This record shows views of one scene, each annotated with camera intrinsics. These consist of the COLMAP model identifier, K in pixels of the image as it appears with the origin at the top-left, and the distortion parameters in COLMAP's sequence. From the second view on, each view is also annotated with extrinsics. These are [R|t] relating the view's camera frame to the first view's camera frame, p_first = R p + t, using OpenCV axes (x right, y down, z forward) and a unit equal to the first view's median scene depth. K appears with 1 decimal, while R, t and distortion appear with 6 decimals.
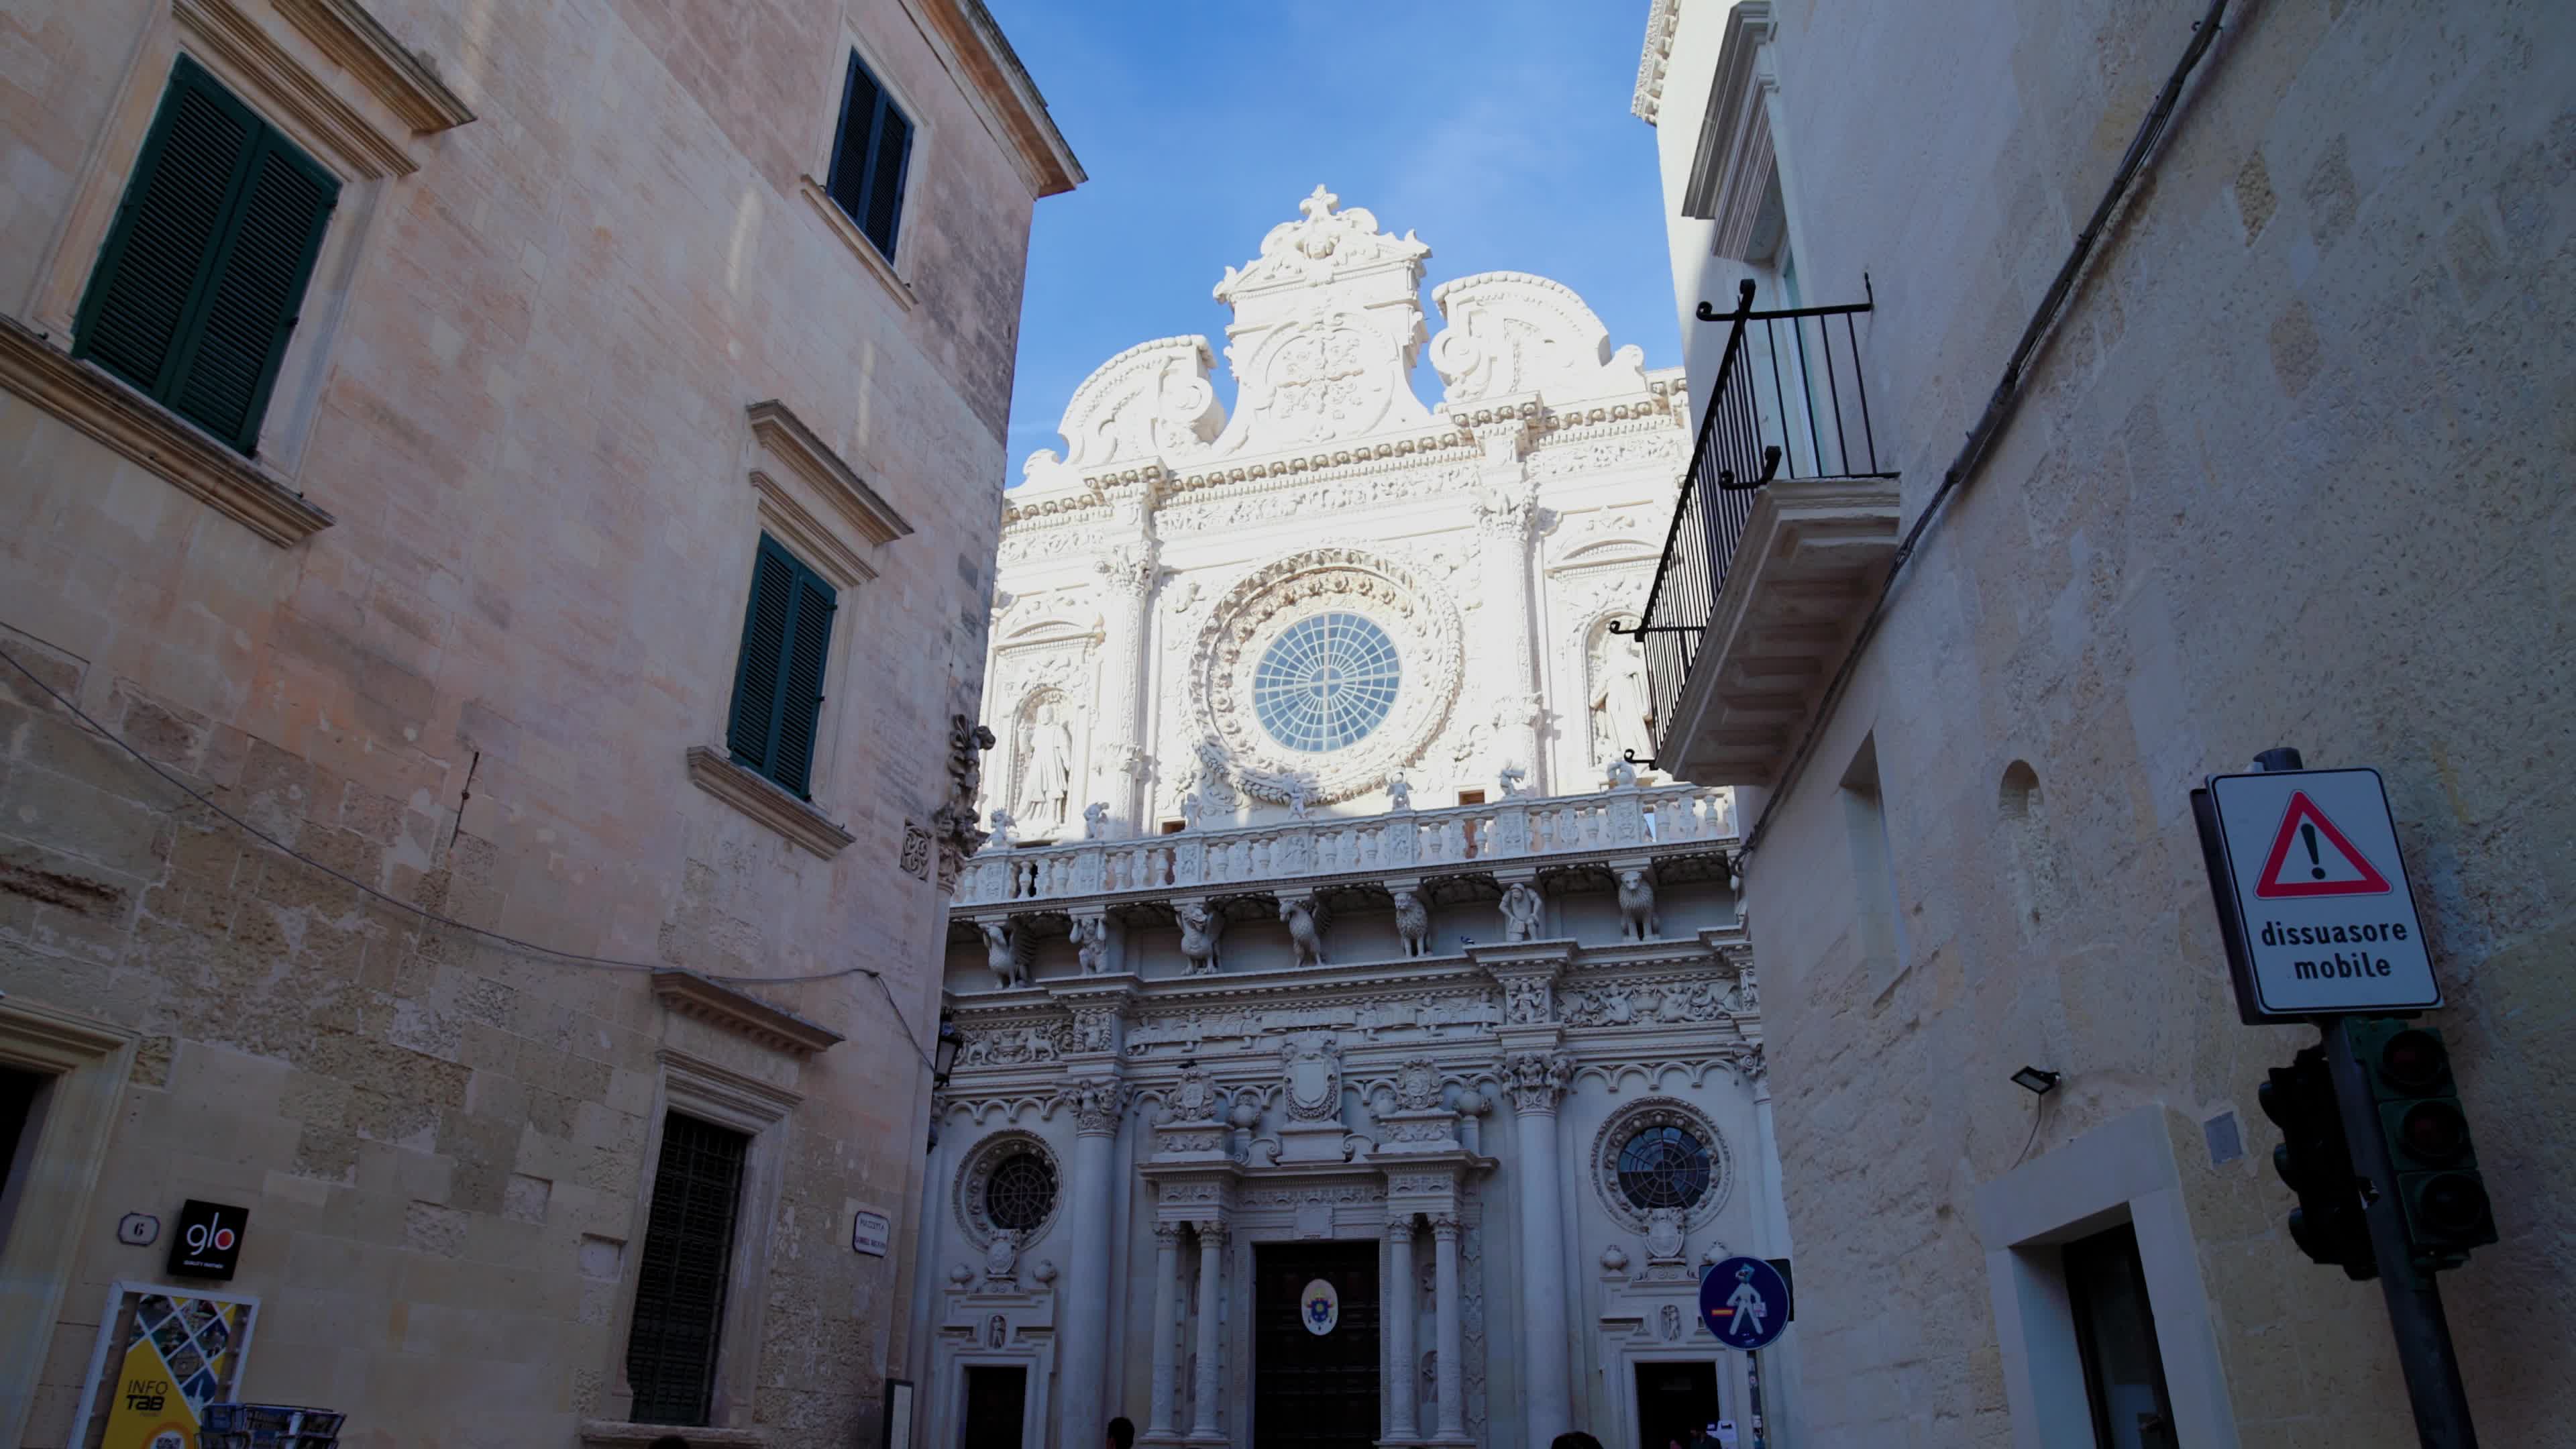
lens RADIAL K [[1645.0, 0, 1281.0], [0, 1645.0, 737.0], [0, 0, 1]] dist [-0.056001, 0.024811]
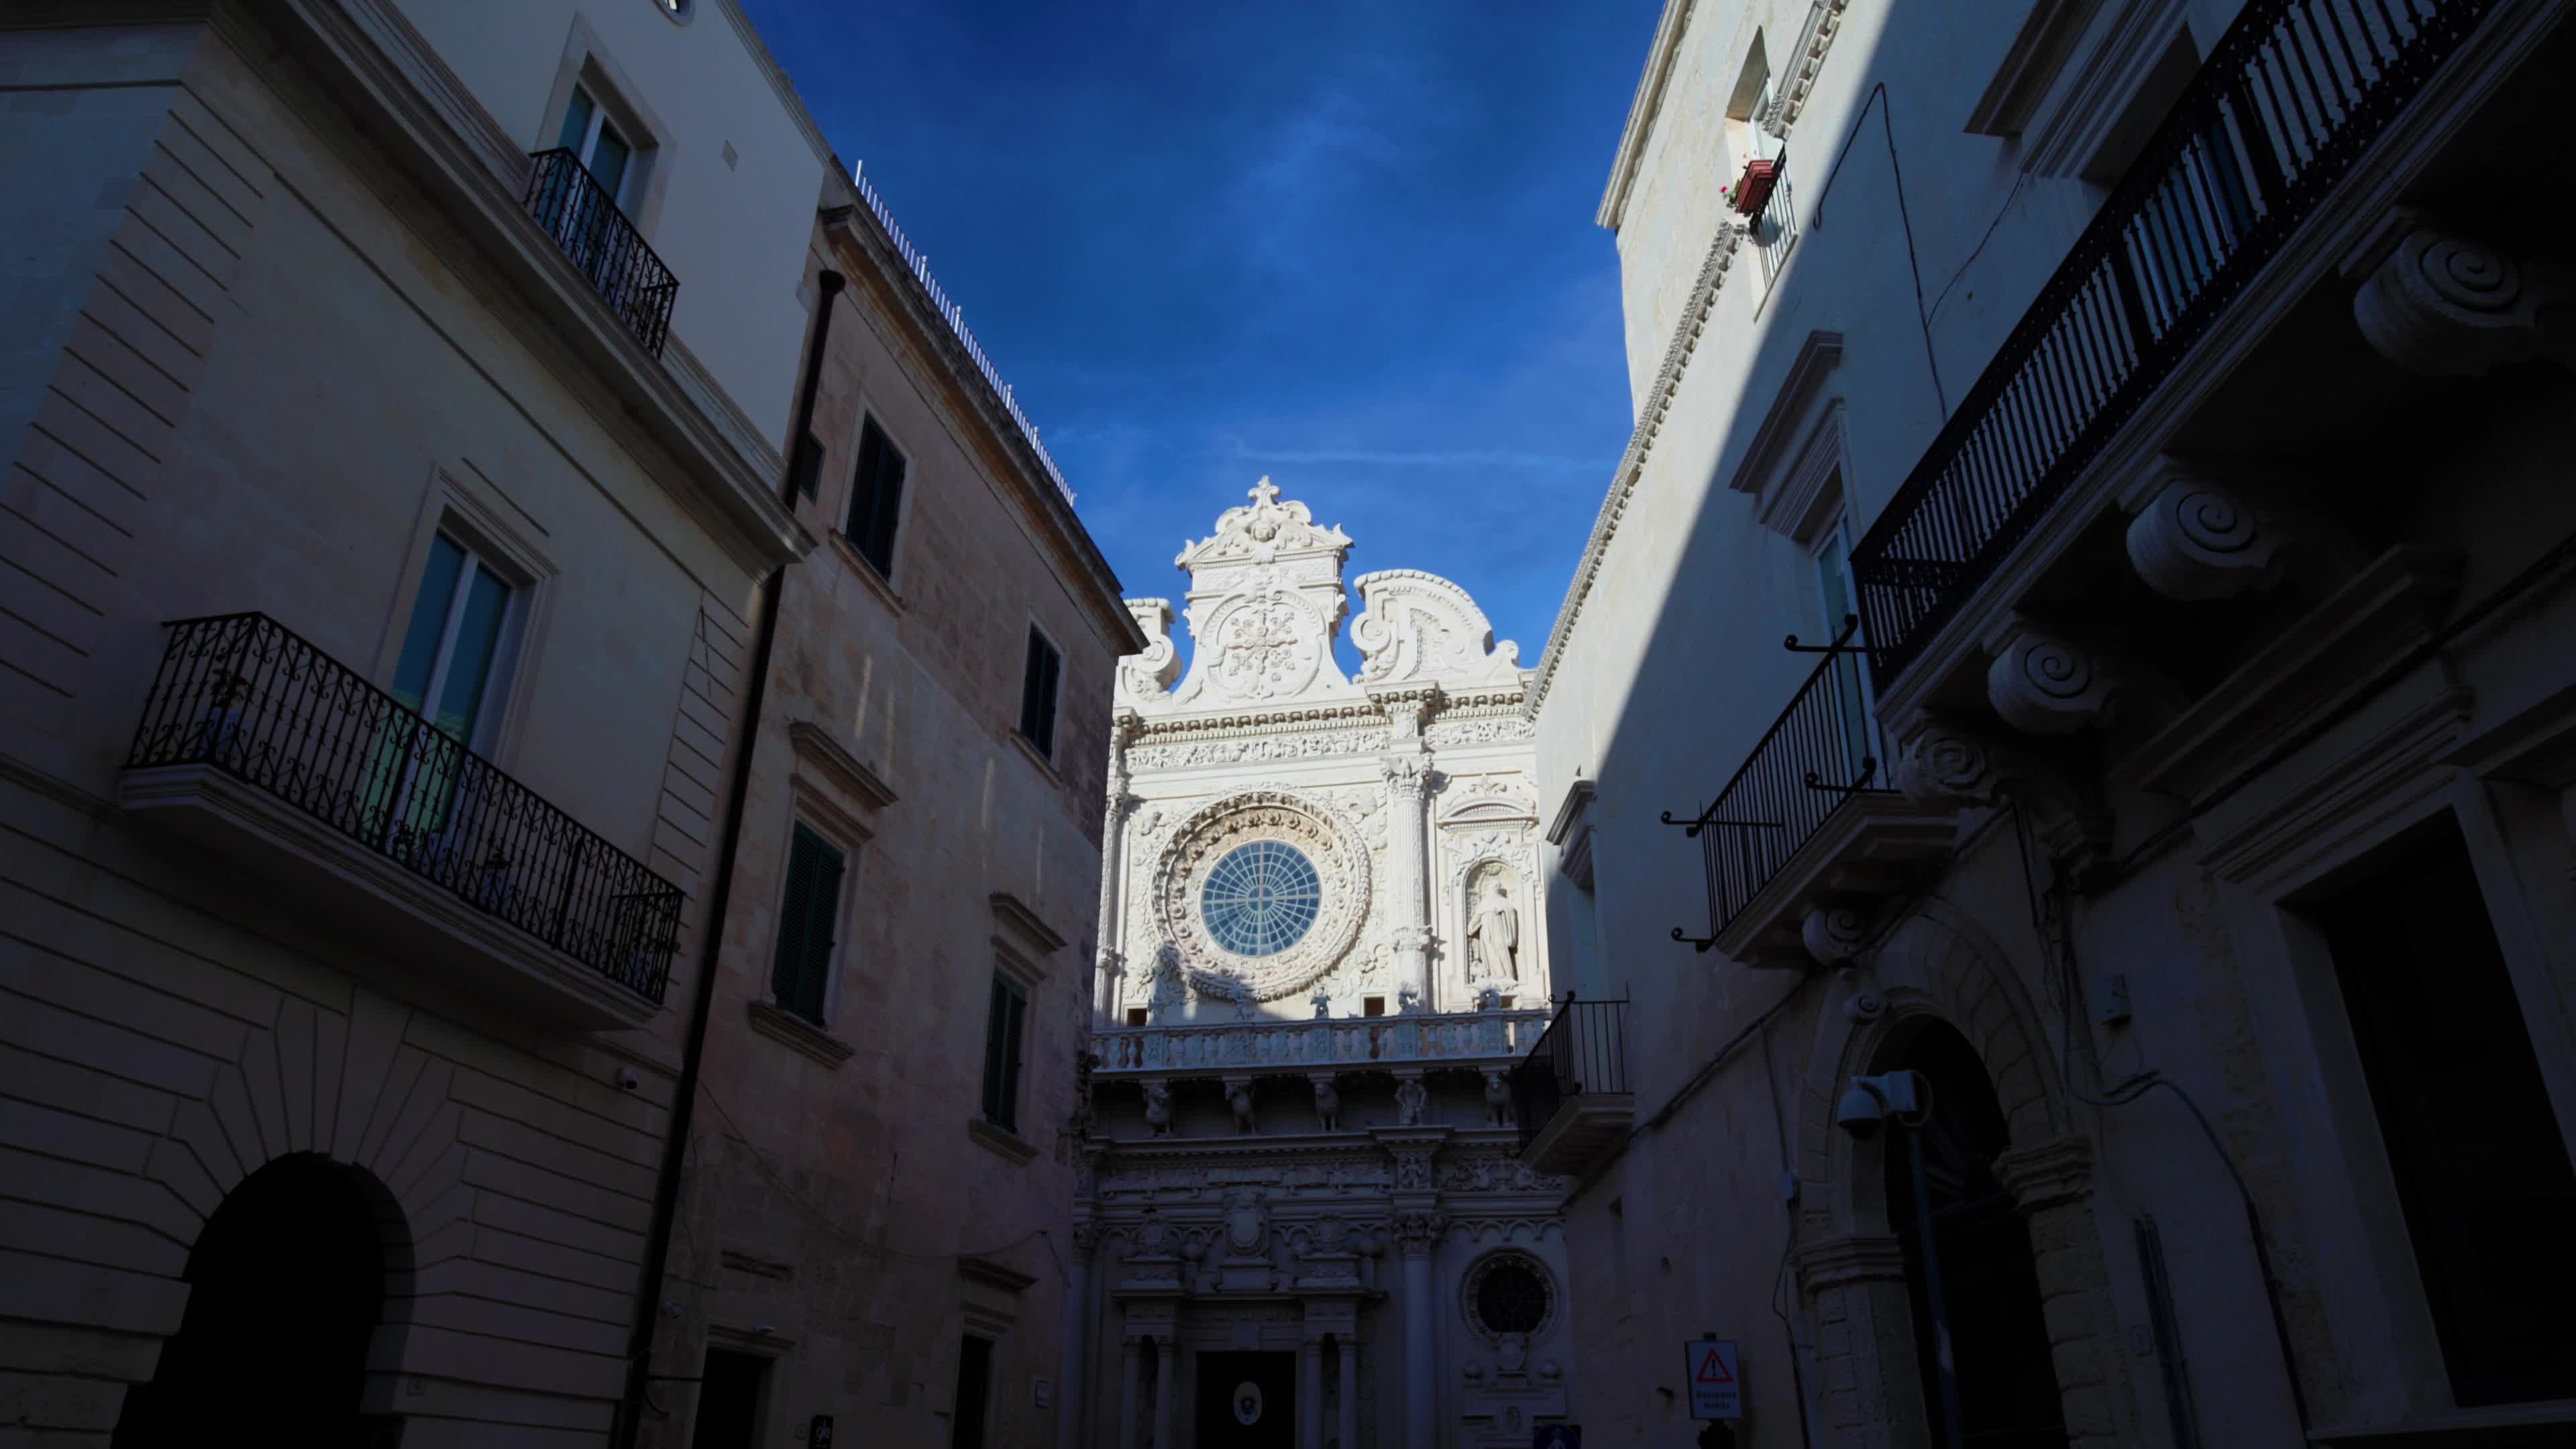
lens RADIAL K [[1645.0, 0, 1281.0], [0, 1645.0, 737.0], [0, 0, 1]] dist [-0.056001, 0.024811]
pose [[0.995742, 0.040674, 0.082725, -0.073606], [-0.038618, 0.998908, -0.026306, -0.137961], [-0.083704, 0.022999, 0.996225, -0.288296]]
